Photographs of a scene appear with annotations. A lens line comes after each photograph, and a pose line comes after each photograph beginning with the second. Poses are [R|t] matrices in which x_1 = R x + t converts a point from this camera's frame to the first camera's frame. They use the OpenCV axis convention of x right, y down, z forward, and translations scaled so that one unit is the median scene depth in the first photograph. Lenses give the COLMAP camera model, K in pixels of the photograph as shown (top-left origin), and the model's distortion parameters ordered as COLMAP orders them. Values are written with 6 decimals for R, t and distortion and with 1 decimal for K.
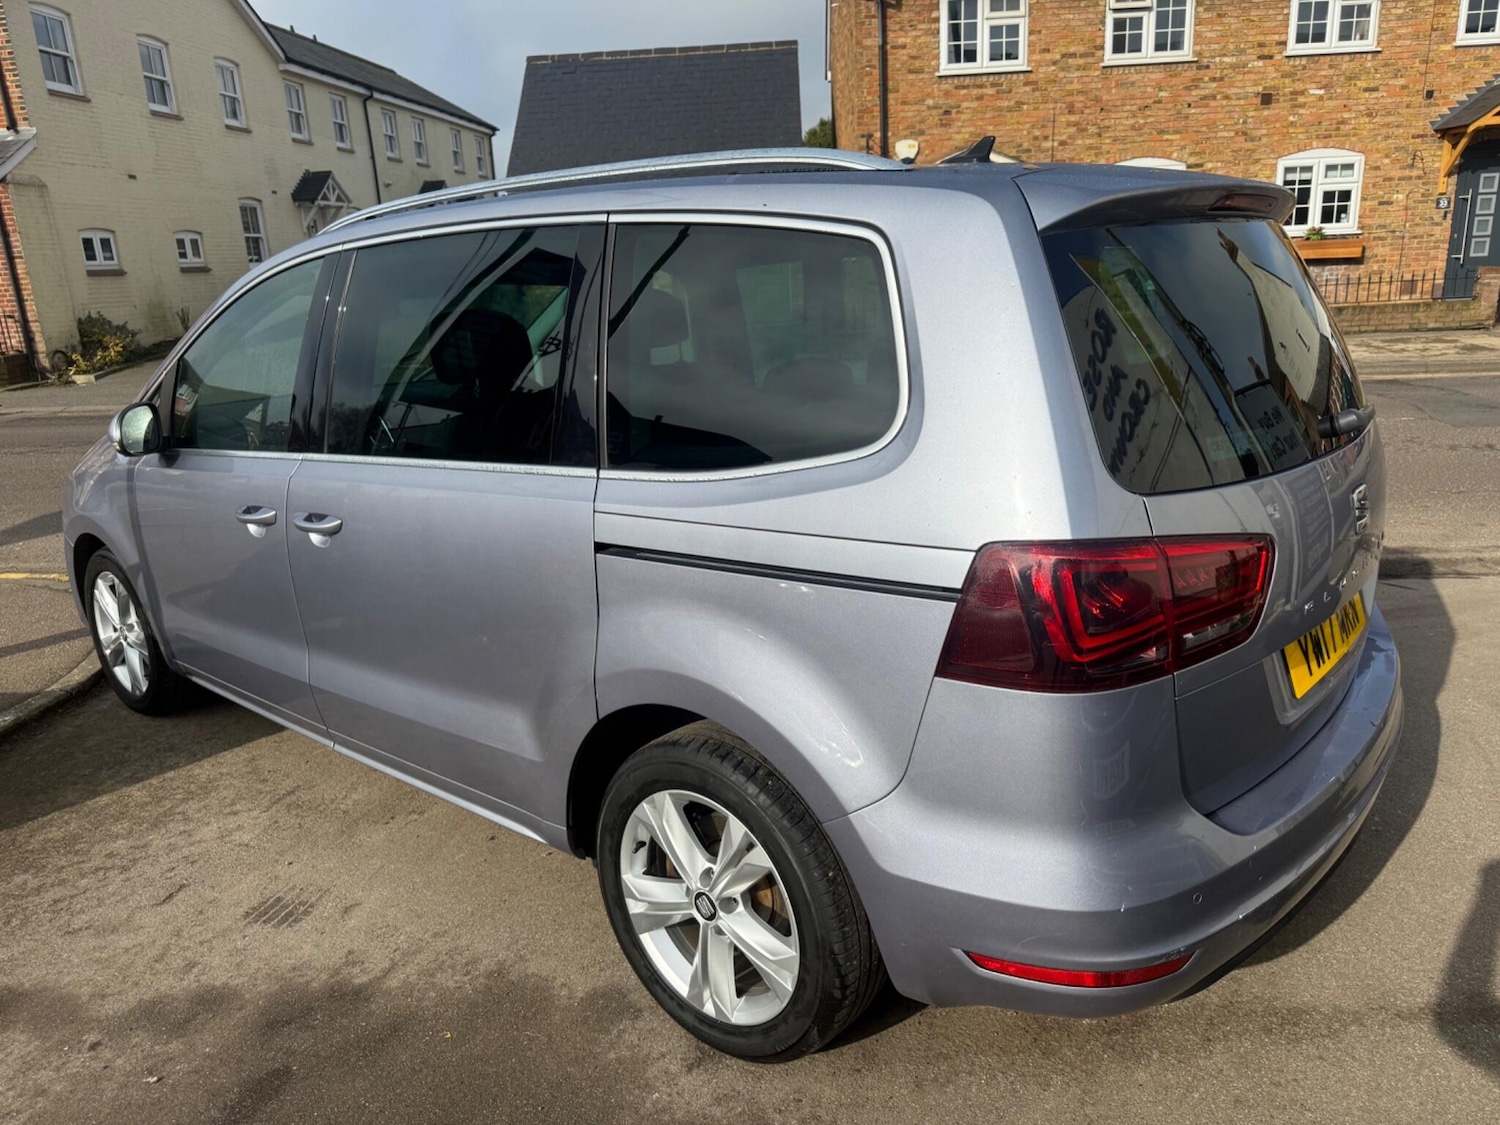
lens RADIAL K [[1063.8, 0, 746.6], [0, 1063.8, 542.8], [0, 0, 1]] dist [0.007886, -0.007496]
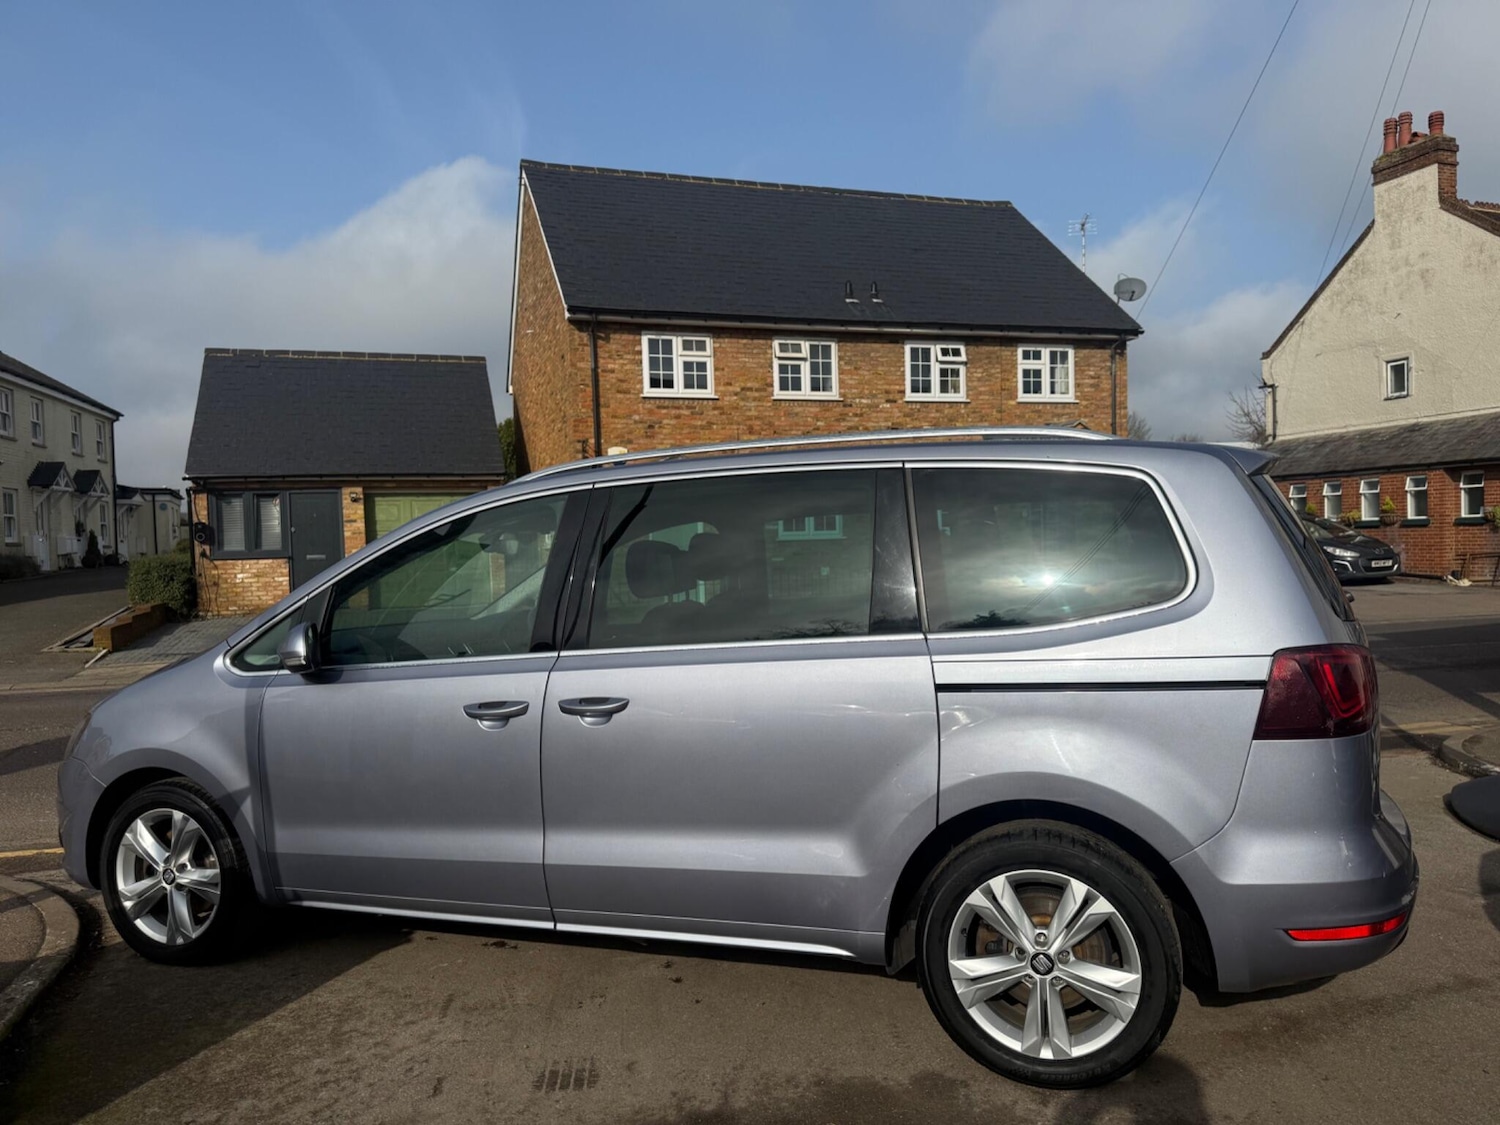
lens RADIAL K [[1019.2, 0, 750.0], [0, 1019.2, 562.5], [0, 0, 1]] dist [0.170986, -0.249929]
pose [[0.937763, 0.013524, 0.347012, -0.104715], [0.074465, 0.968168, -0.238967, 0.018399], [-0.339198, 0.249934, 0.906905, -0.020877]]
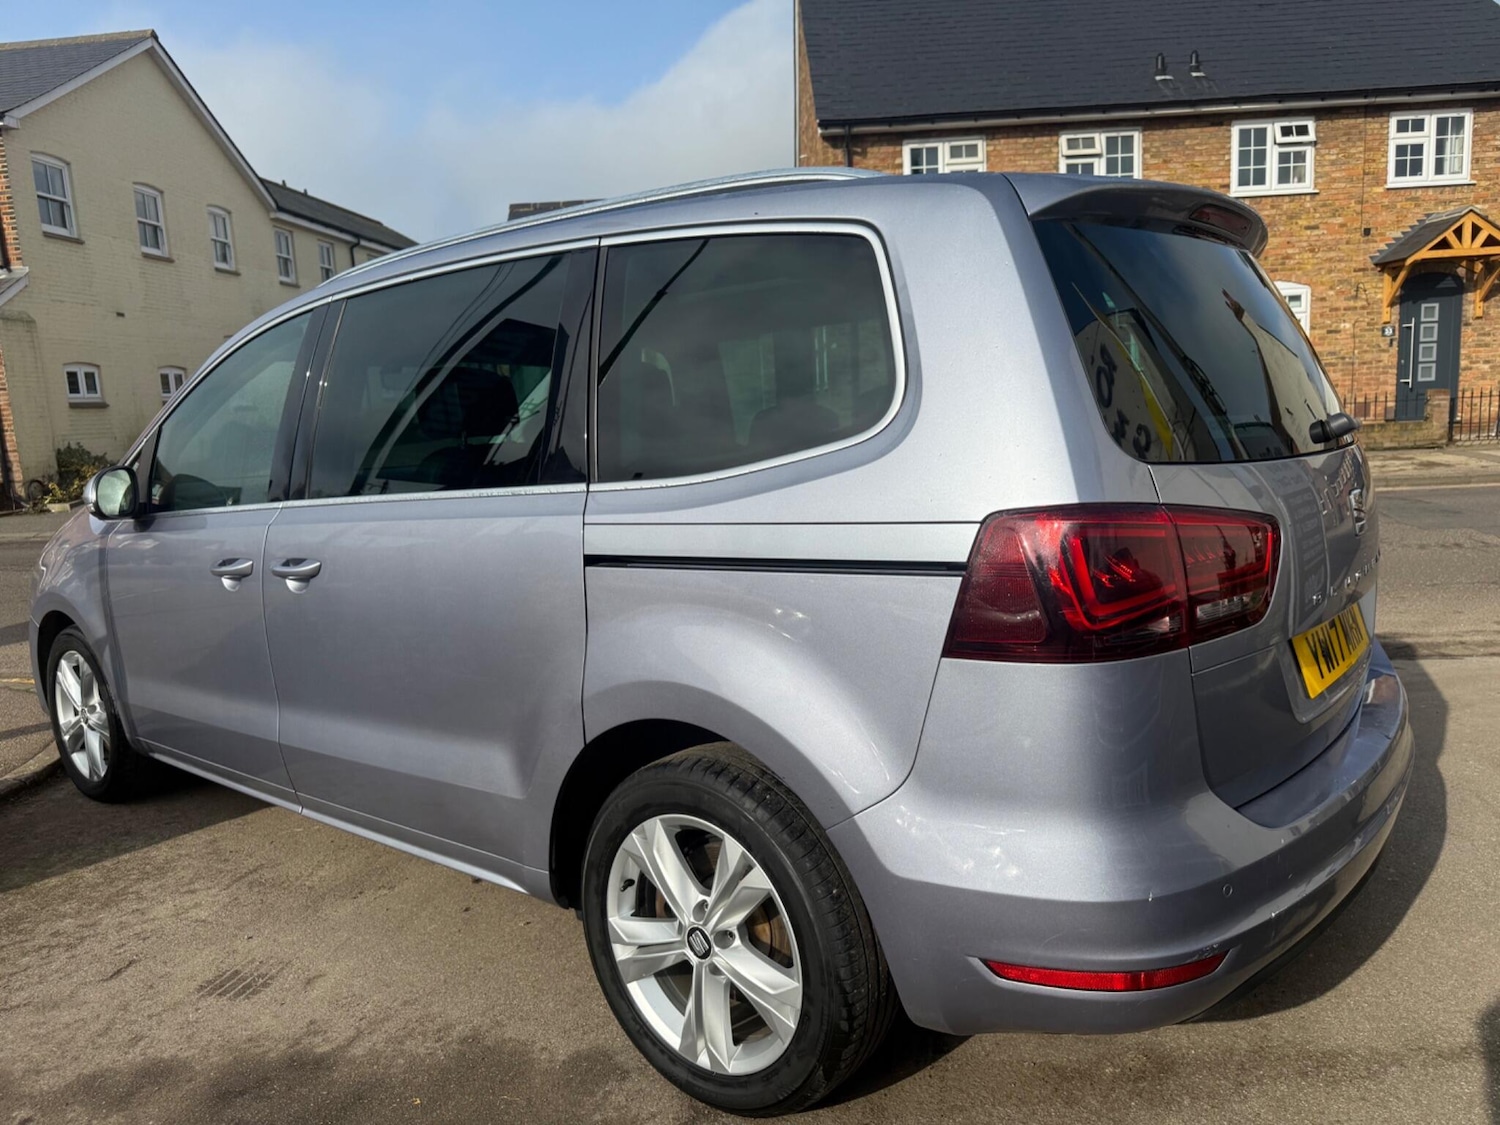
lens RADIAL K [[1062.3, 0, 743.7], [0, 1062.3, 546.2], [0, 0, 1]] dist [0.006075, -0.006608]
pose [[0.999752, -0.007057, 0.021128, -0.002150], [0.009629, 0.992207, -0.124226, 0.014227], [-0.020086, 0.124399, 0.992029, 0.003847]]
